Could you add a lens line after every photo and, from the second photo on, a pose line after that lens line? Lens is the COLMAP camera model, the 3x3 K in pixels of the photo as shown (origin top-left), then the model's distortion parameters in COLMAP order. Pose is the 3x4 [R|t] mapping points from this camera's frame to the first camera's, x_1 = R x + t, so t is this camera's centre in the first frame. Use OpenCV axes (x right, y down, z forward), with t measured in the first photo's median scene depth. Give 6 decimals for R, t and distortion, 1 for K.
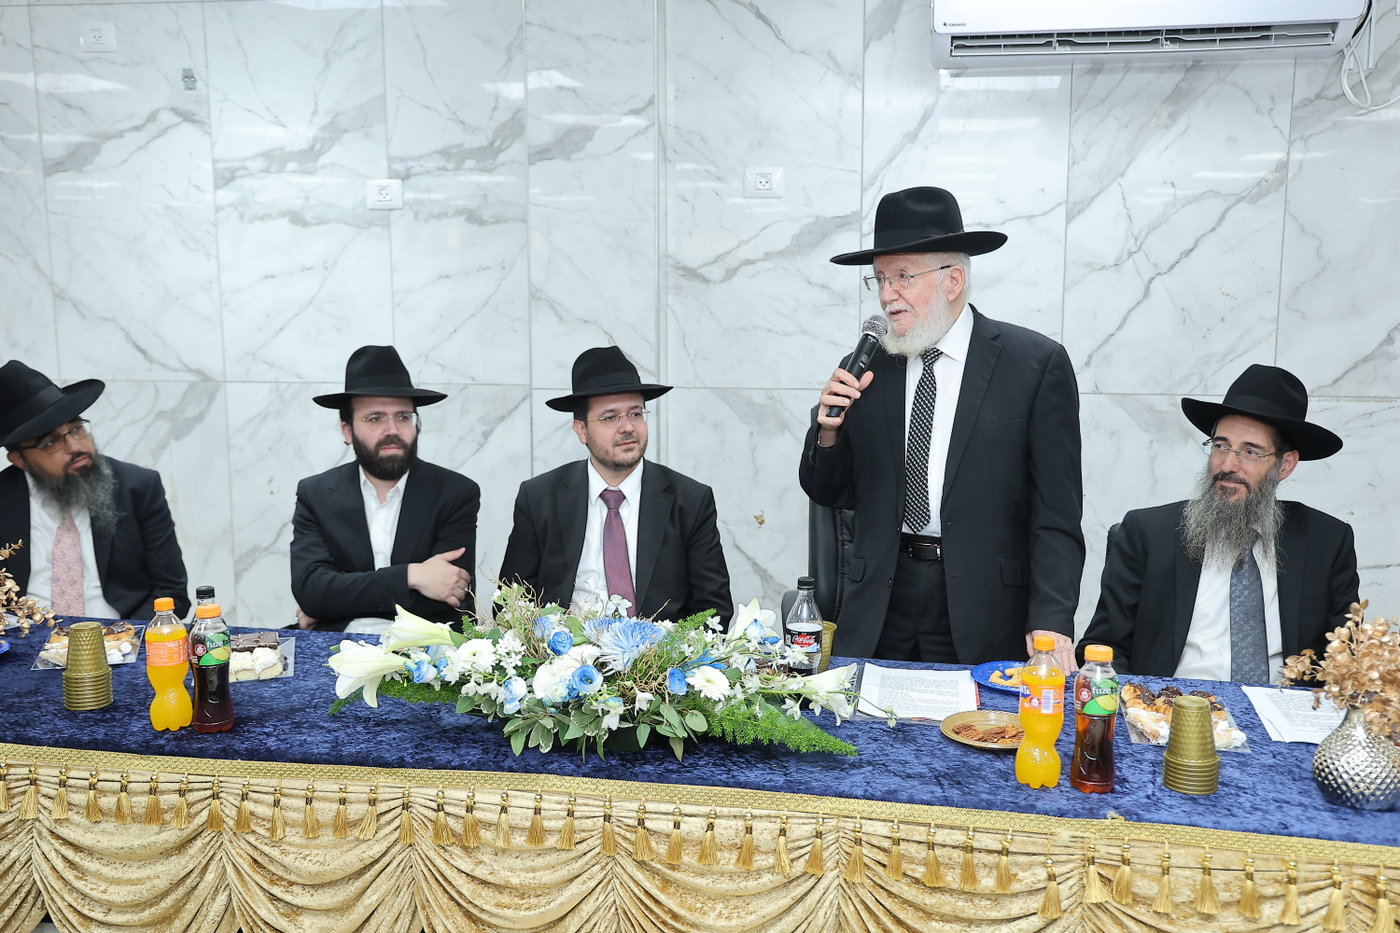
lens RADIAL K [[1361.2, 0, 705.3], [0, 1361.2, 461.2], [0, 0, 1]] dist [0.044014, 0.000000]
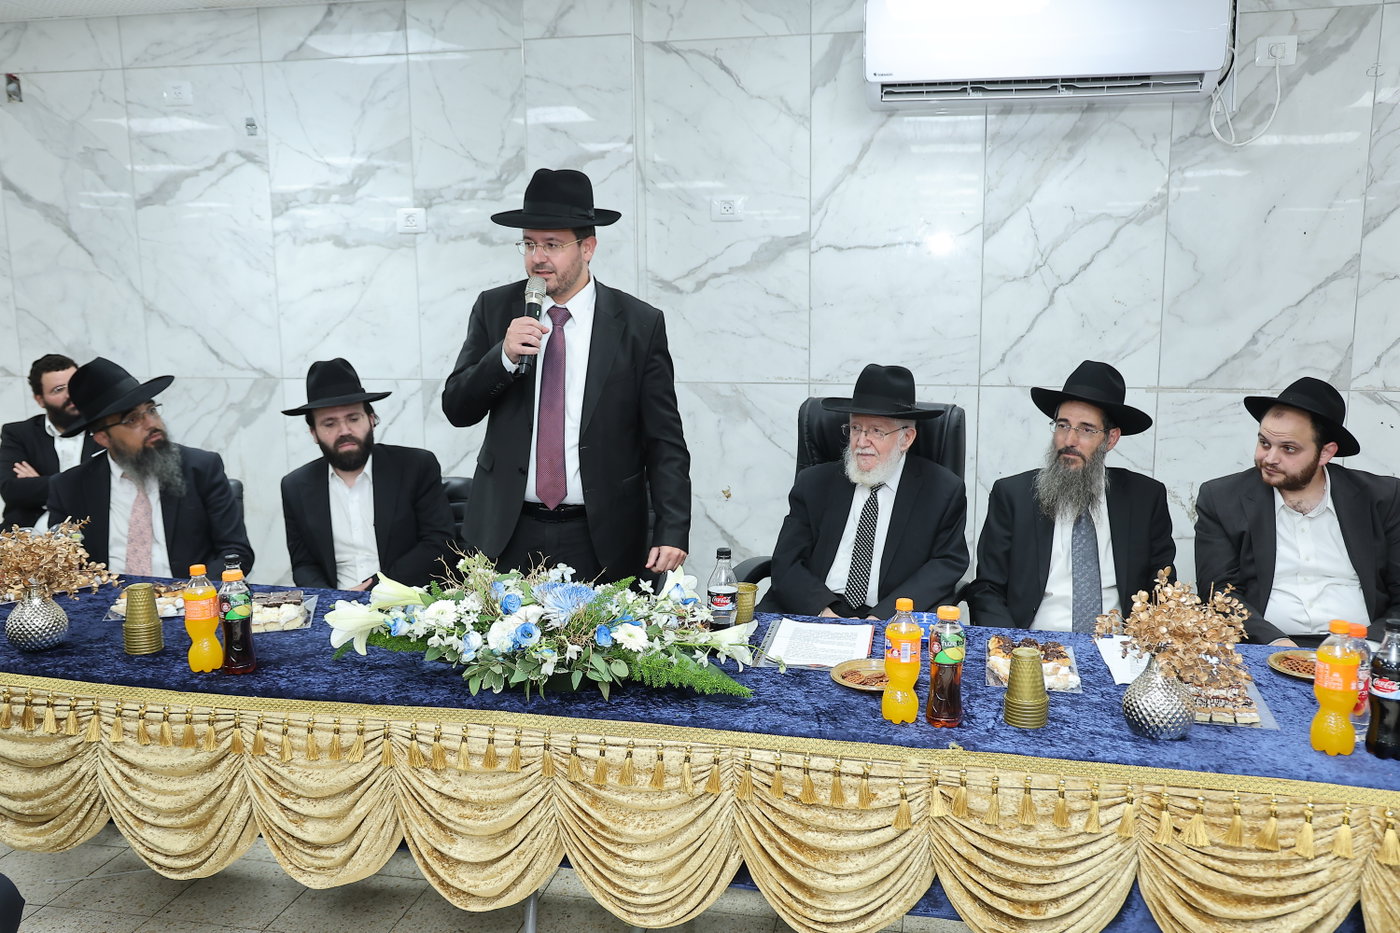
lens RADIAL K [[1179.9, 0, 706.8], [0, 1179.9, 459.2], [0, 0, 1]] dist [-0.026850, 0.058956]
pose [[0.999594, -0.002539, -0.028391, 0.057456], [0.003141, 0.999771, 0.021183, -0.009804], [0.028331, -0.021264, 0.999372, -0.023569]]
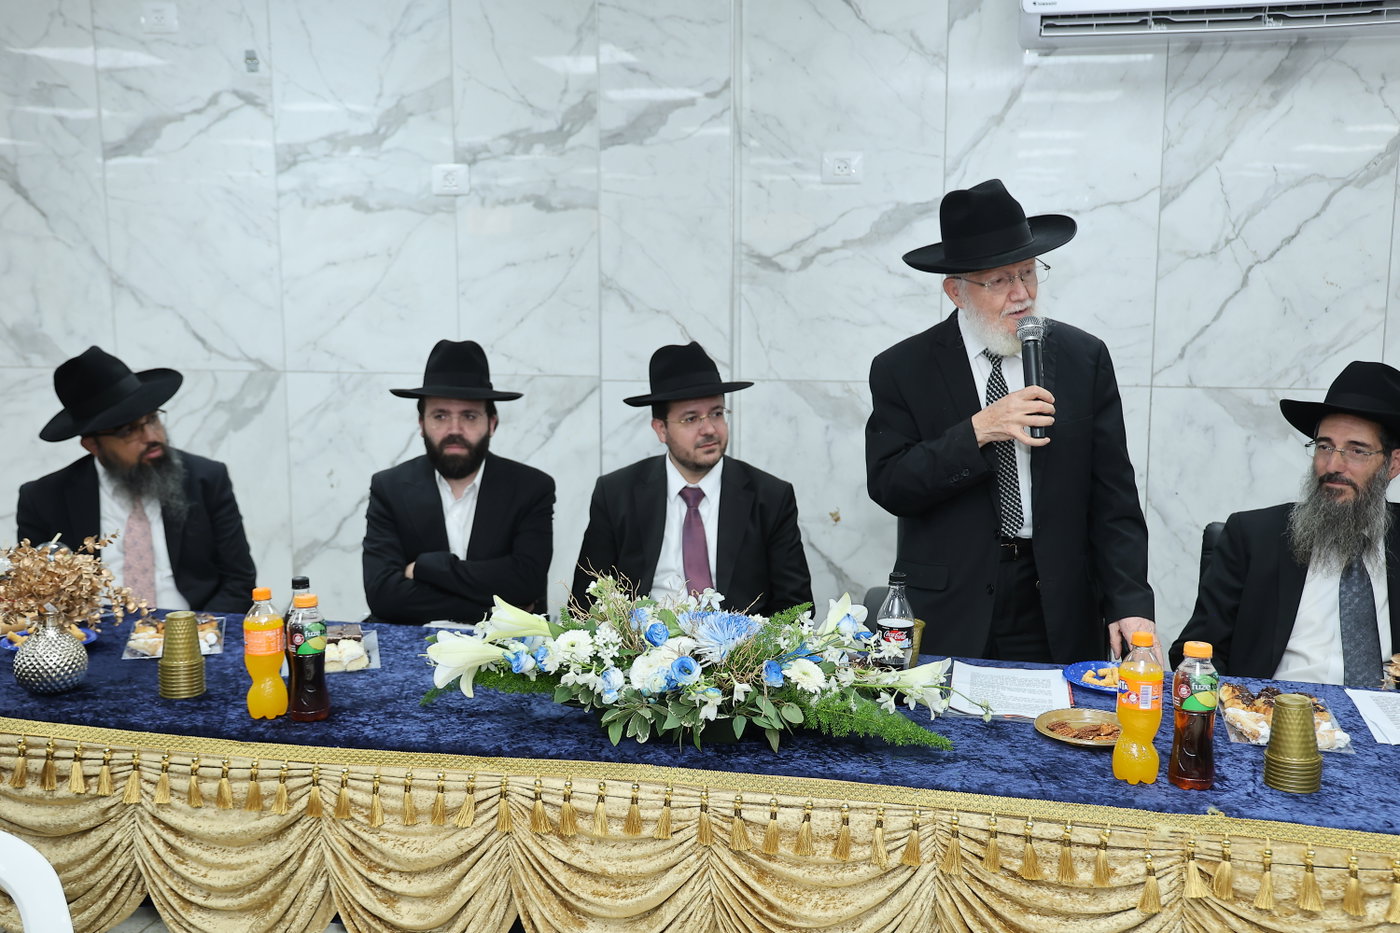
lens RADIAL K [[1472.5, 0, 704.6], [0, 1472.5, 459.1], [0, 0, 1]] dist [0.068676, 0.000000]
pose [[0.999462, 0.005580, -0.032332, -0.021156], [-0.005523, 0.999983, 0.001846, 0.000700], [0.032342, -0.001667, 0.999475, -0.052324]]
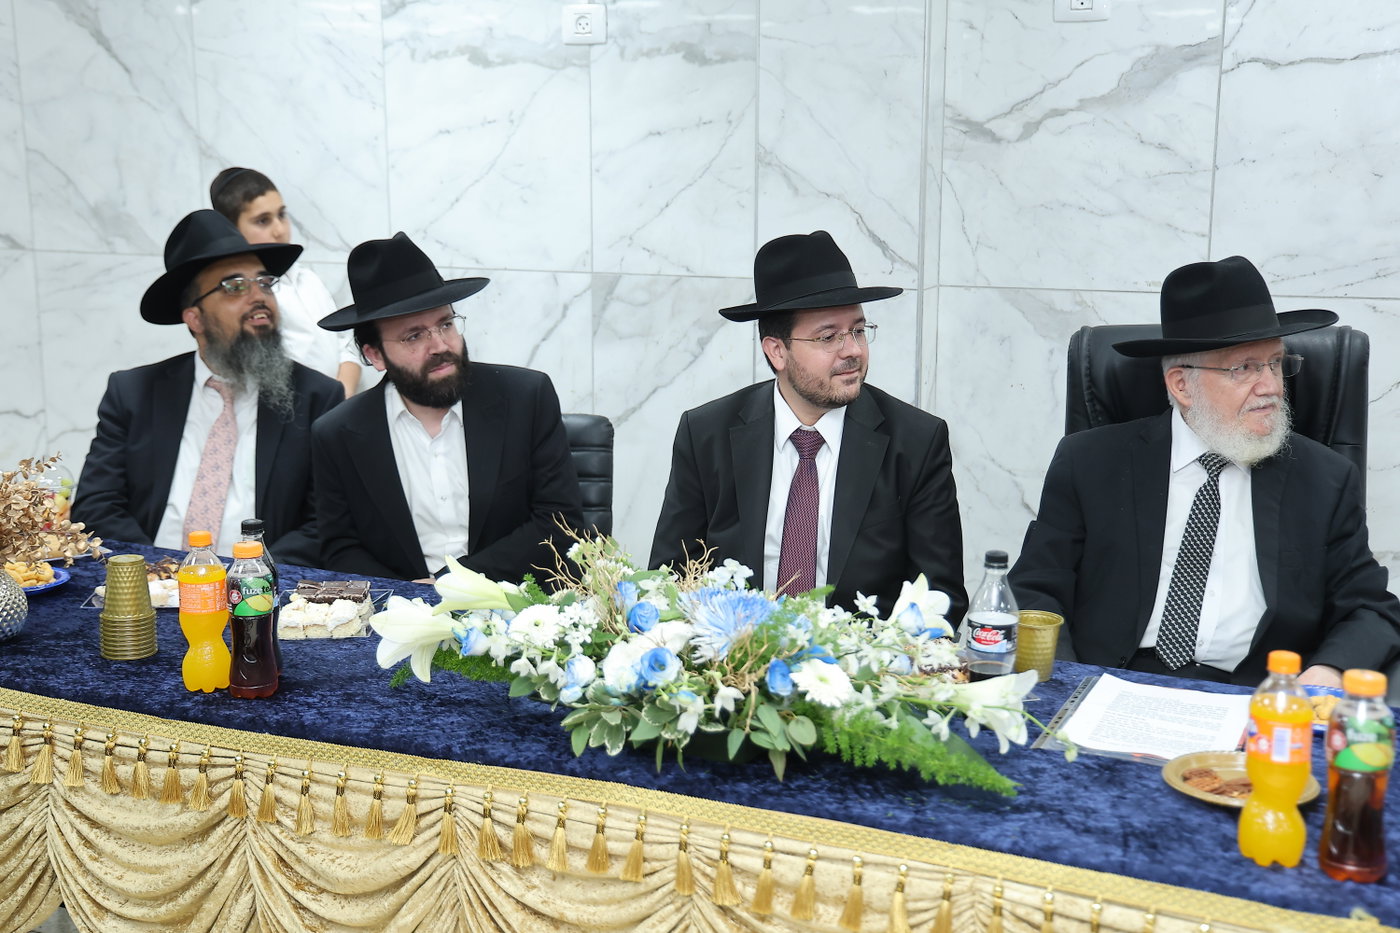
lens RADIAL K [[1823.7, 0, 708.9], [0, 1823.7, 468.0], [0, 0, 1]] dist [0.140935, 0.000000]
pose [[0.970687, 0.046583, -0.235791, 0.100155], [-0.034974, 0.997972, 0.053182, -0.004353], [0.237790, -0.043376, 0.970348, 0.003376]]
